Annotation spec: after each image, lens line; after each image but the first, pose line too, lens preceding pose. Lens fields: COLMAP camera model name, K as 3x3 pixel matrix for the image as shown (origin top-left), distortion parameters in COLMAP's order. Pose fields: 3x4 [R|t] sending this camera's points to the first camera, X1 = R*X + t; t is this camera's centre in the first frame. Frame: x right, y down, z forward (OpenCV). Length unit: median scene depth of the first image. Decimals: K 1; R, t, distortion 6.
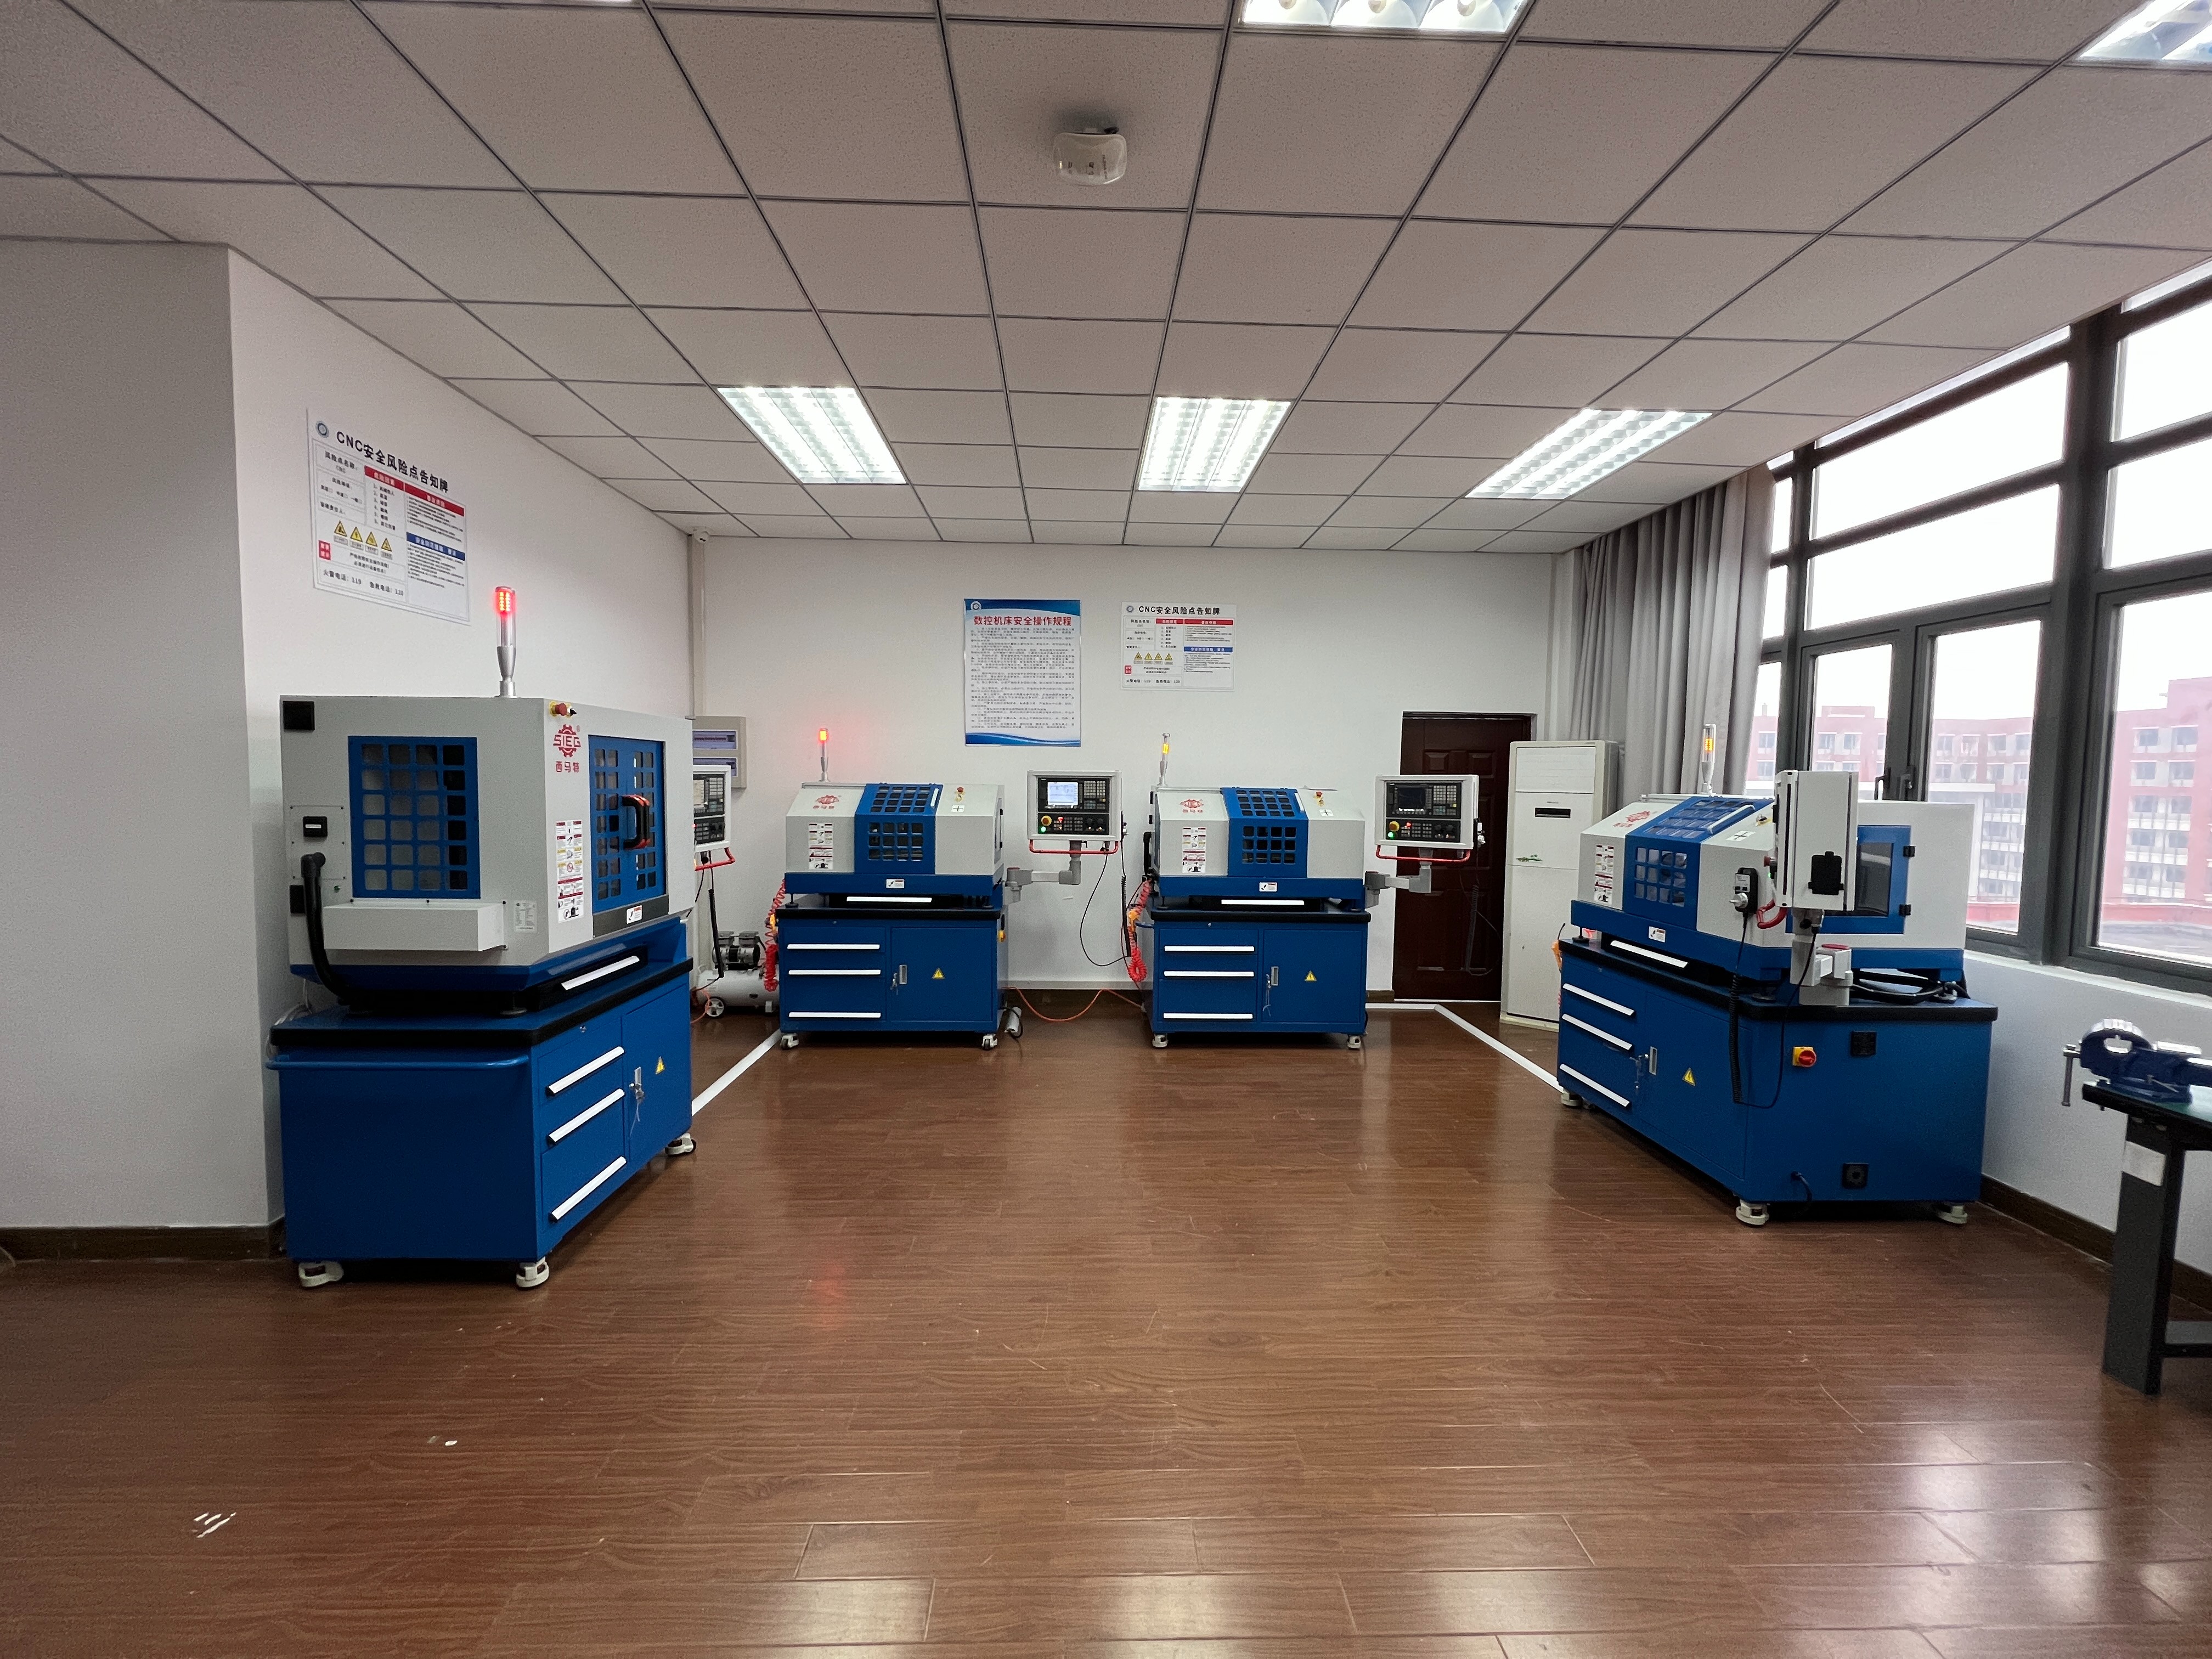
lens RADIAL K [[897.7, 0, 1106.0], [0, 897.7, 829.5], [0, 0, 1]] dist [-0.000523, -0.000051]
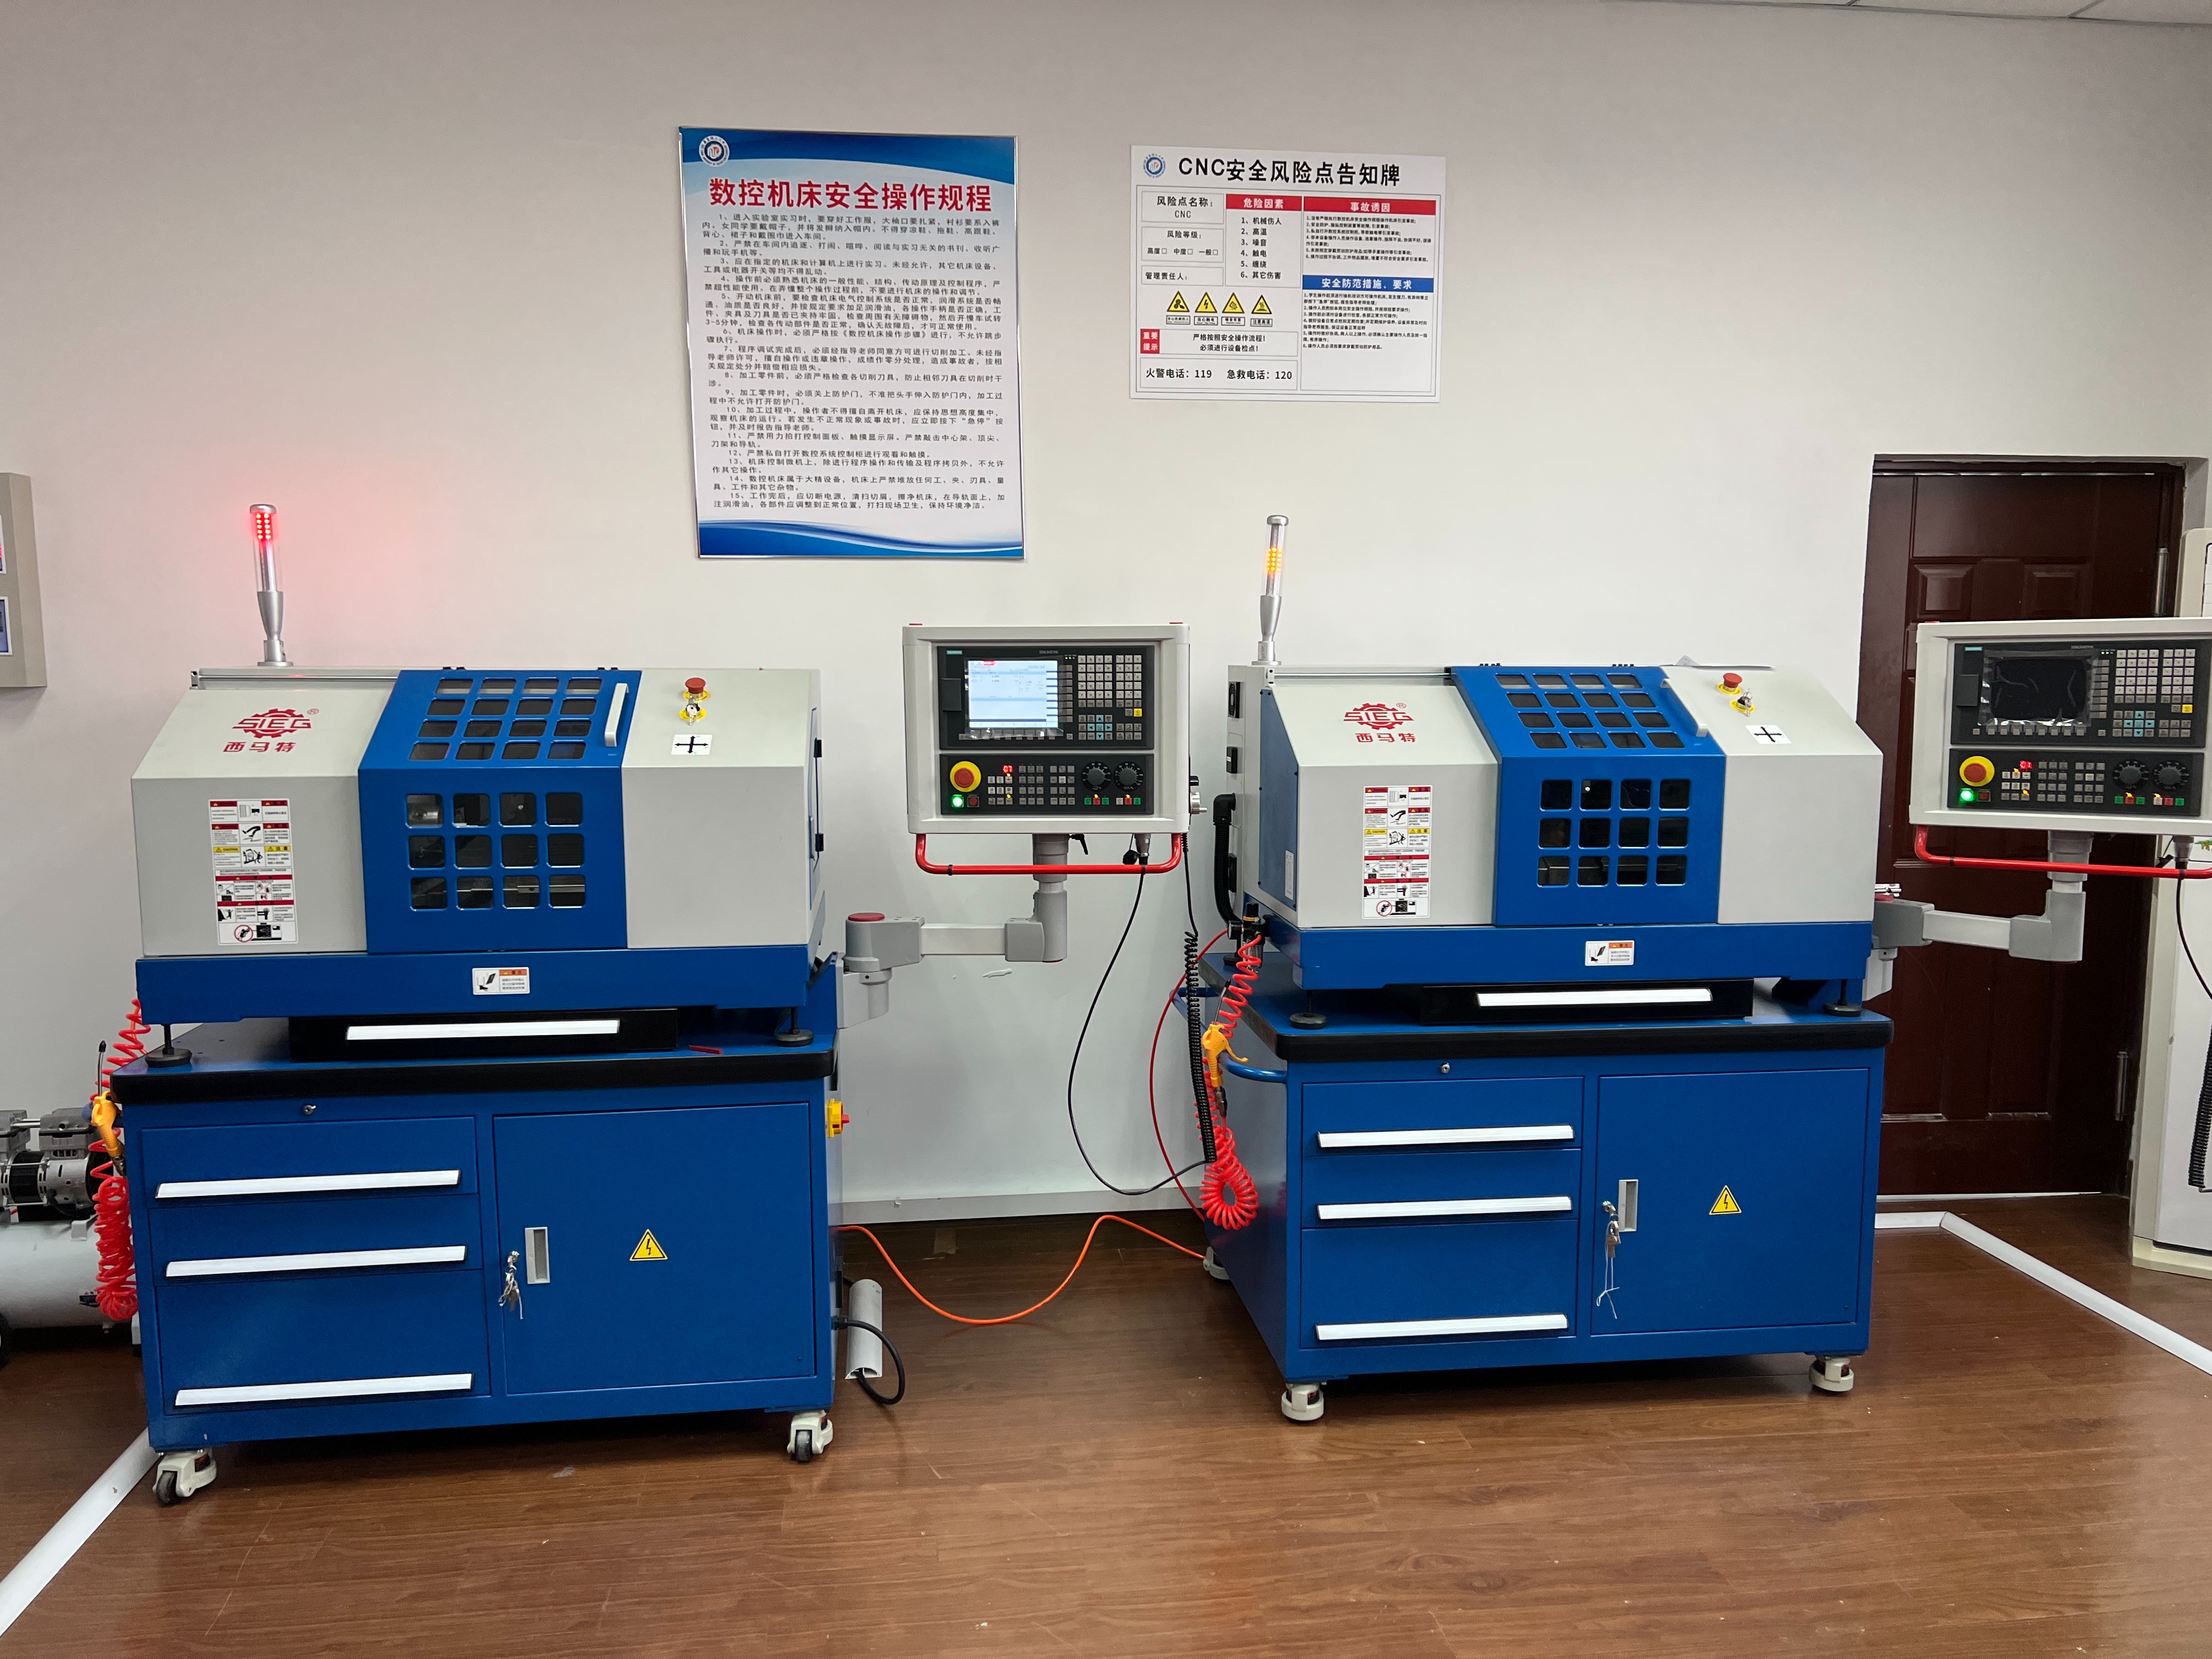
lens RADIAL K [[1657.8, 0, 1089.4], [0, 1657.8, 850.7], [0, 0, 1]] dist [0.053536, -0.064808]
pose [[0.995557, -0.025504, 0.090638, -0.076878], [0.019794, 0.997795, 0.063349, -0.020113], [-0.092054, -0.061273, 0.993867, 0.384189]]
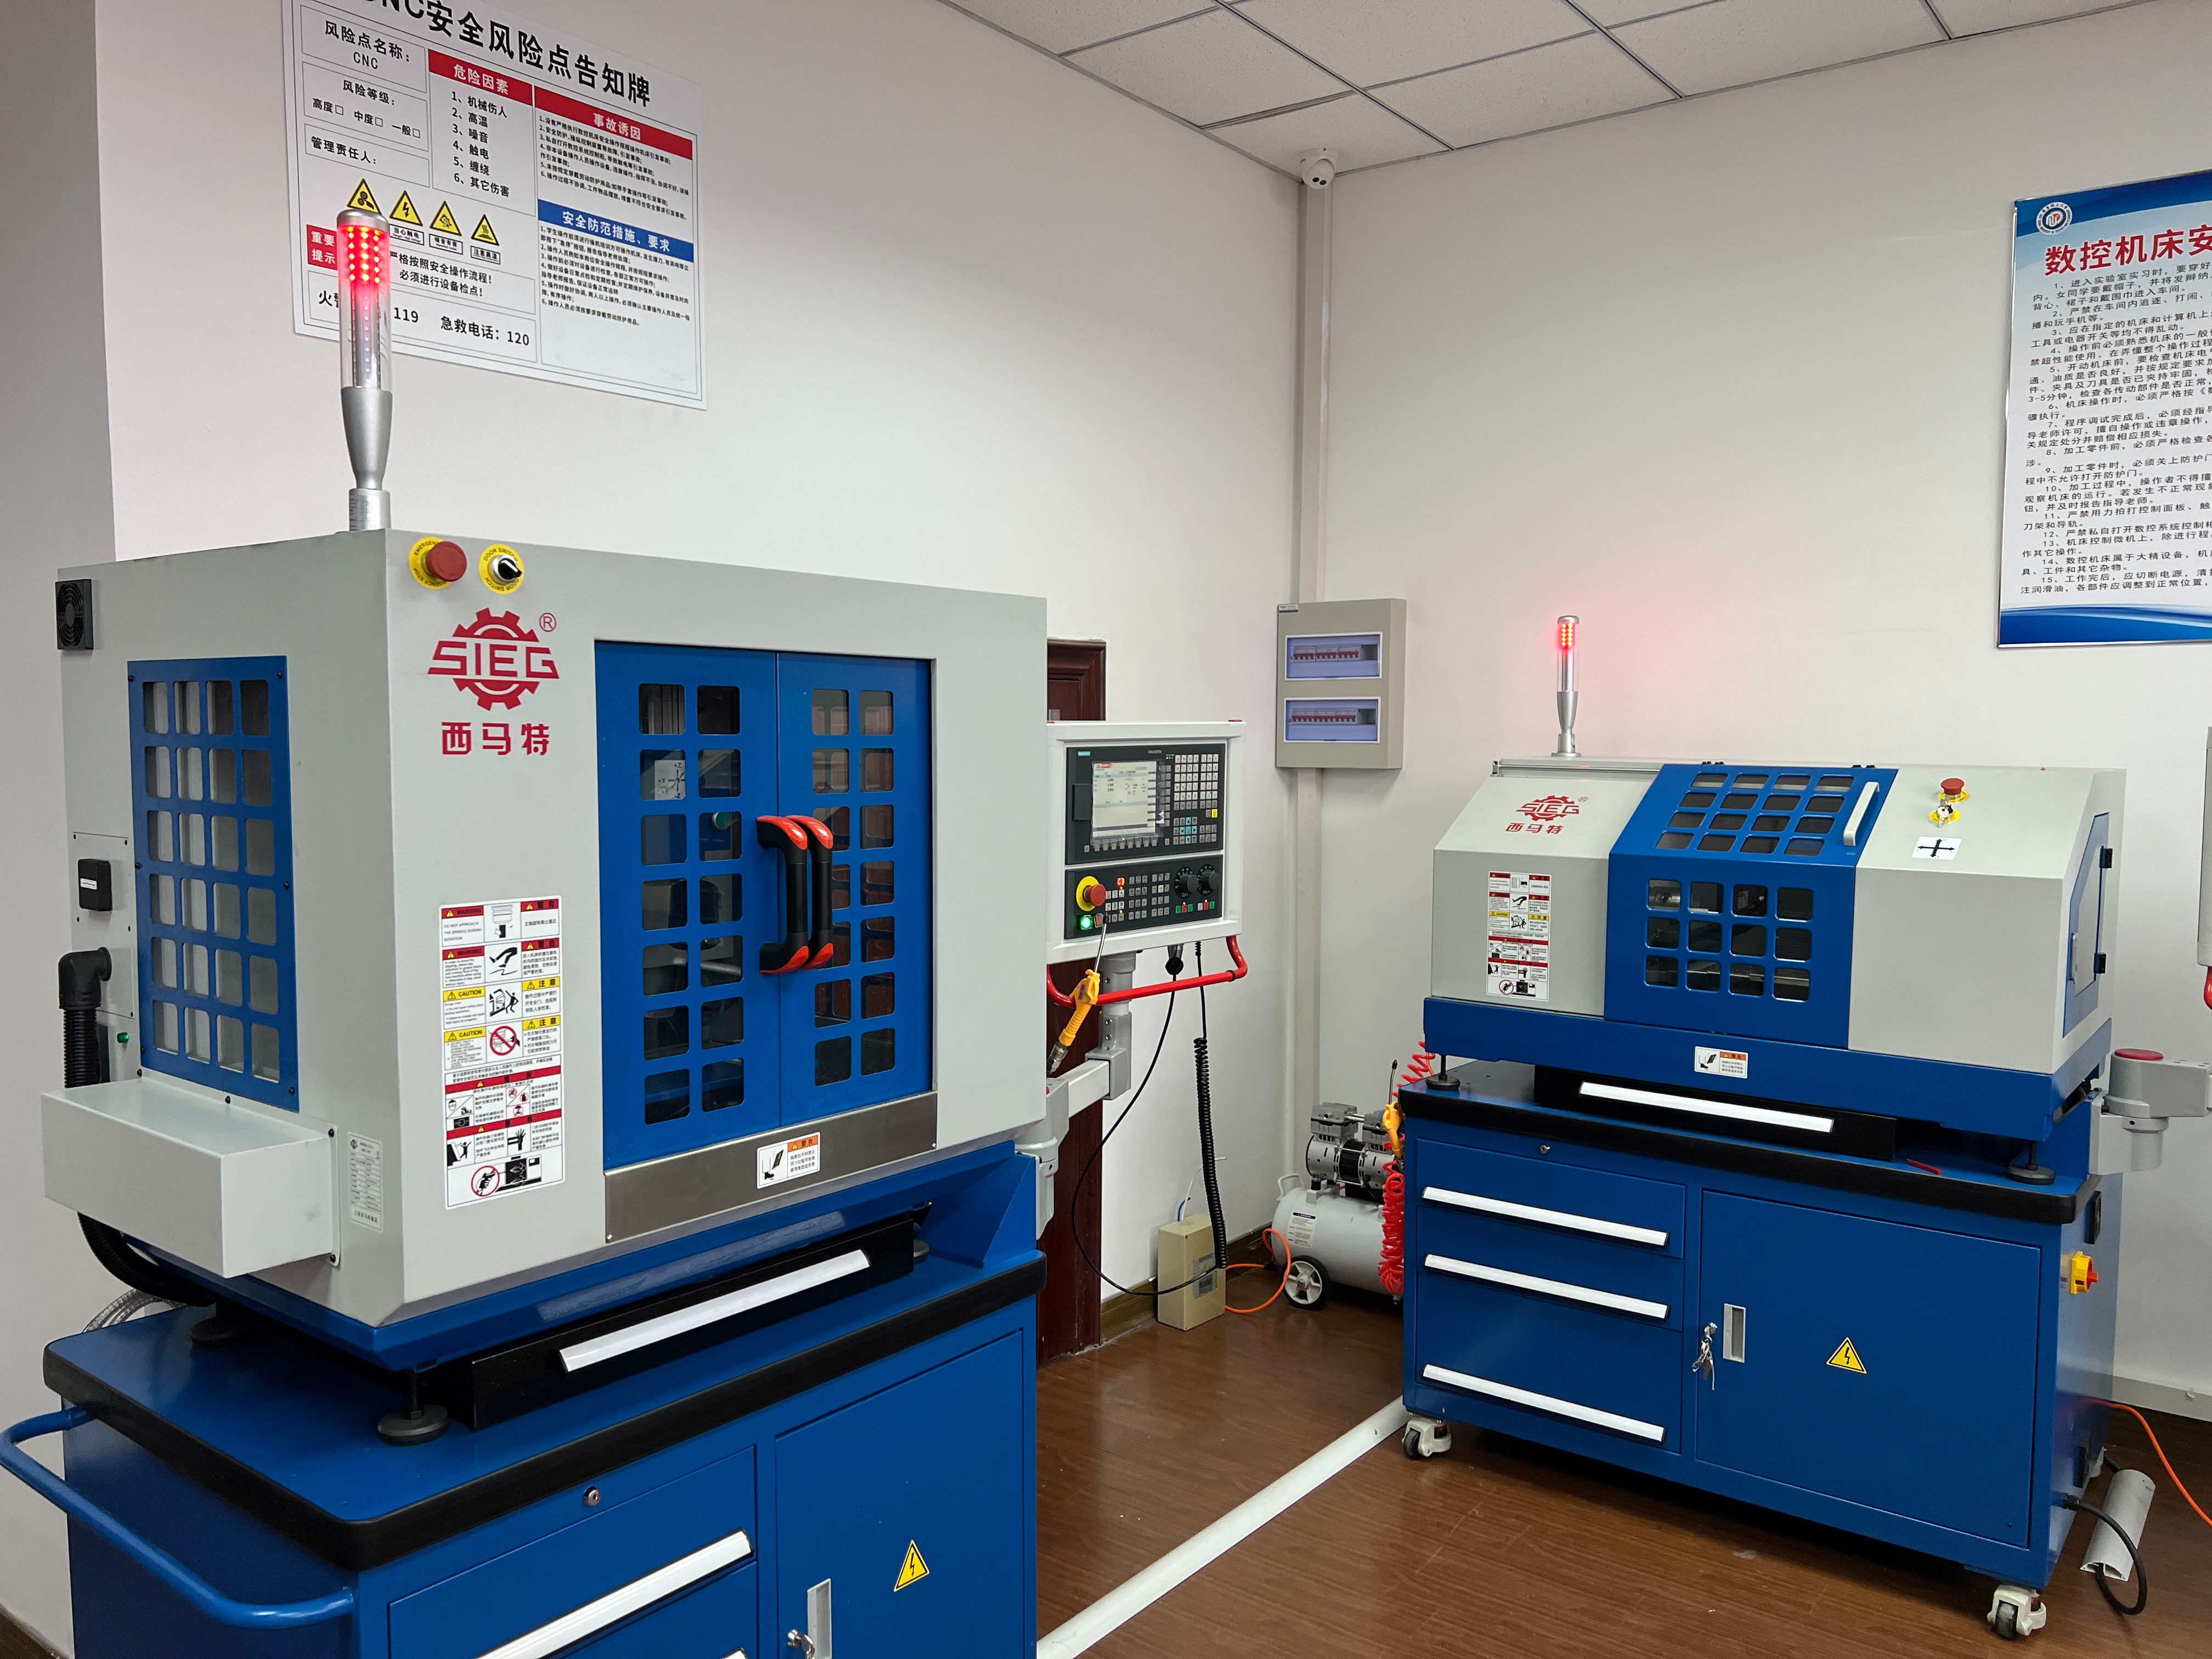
lens RADIAL K [[1657.8, 0, 1089.4], [0, 1657.8, 850.7], [0, 0, 1]] dist [0.053536, -0.064808]
pose [[0.770876, 0.043031, -0.635530, -0.021453], [-0.033476, 0.999074, 0.027042, -0.028266], [0.636105, 0.000429, 0.771602, 0.360018]]
